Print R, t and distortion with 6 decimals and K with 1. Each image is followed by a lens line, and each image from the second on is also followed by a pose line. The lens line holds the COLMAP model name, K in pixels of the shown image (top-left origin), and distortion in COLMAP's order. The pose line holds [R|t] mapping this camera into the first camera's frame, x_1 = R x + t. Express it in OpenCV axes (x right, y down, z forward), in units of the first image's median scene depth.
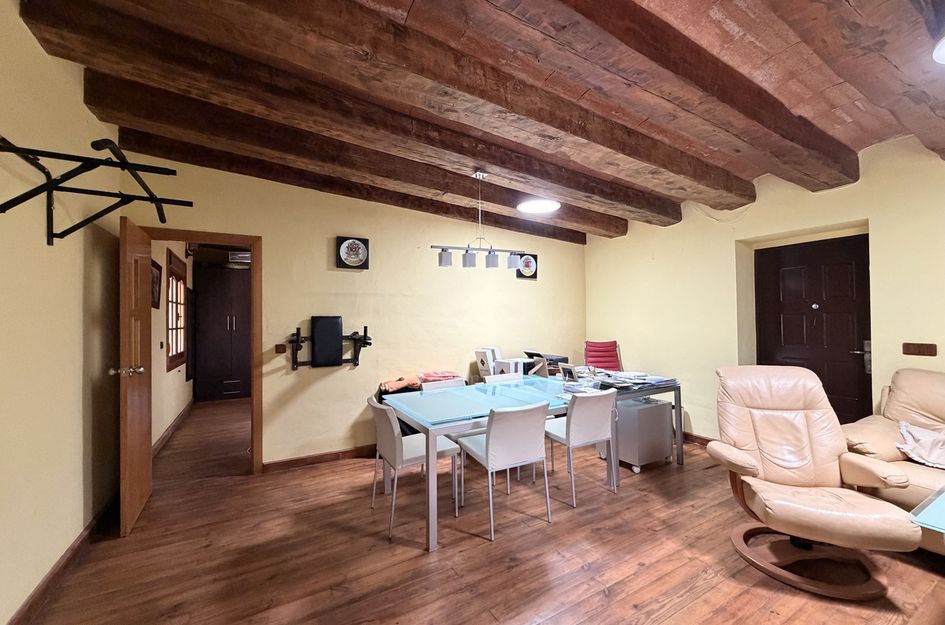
lens RADIAL K [[376.1, 0, 469.6], [0, 376.1, 314.1], [0, 0, 1]] dist [0.000619, -0.000049]
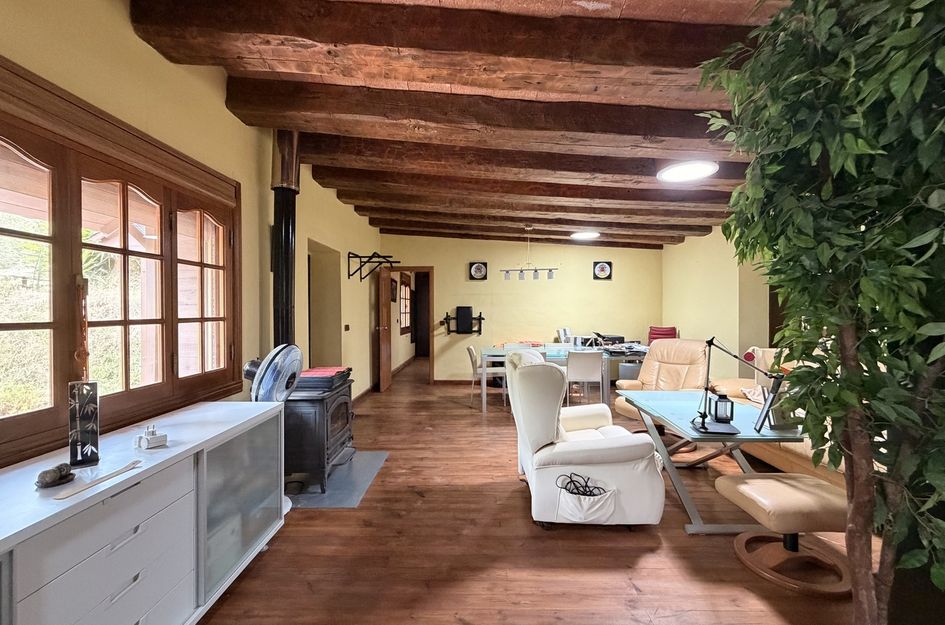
lens RADIAL K [[387.3, 0, 472.4], [0, 387.3, 309.7], [0, 0, 1]] dist [-0.000304, -0.000053]
pose [[0.862166, 0.008725, -0.506551, 0.600445], [-0.002246, 0.999908, 0.013400, -0.003879], [0.506621, -0.010416, 0.862106, -0.602512]]
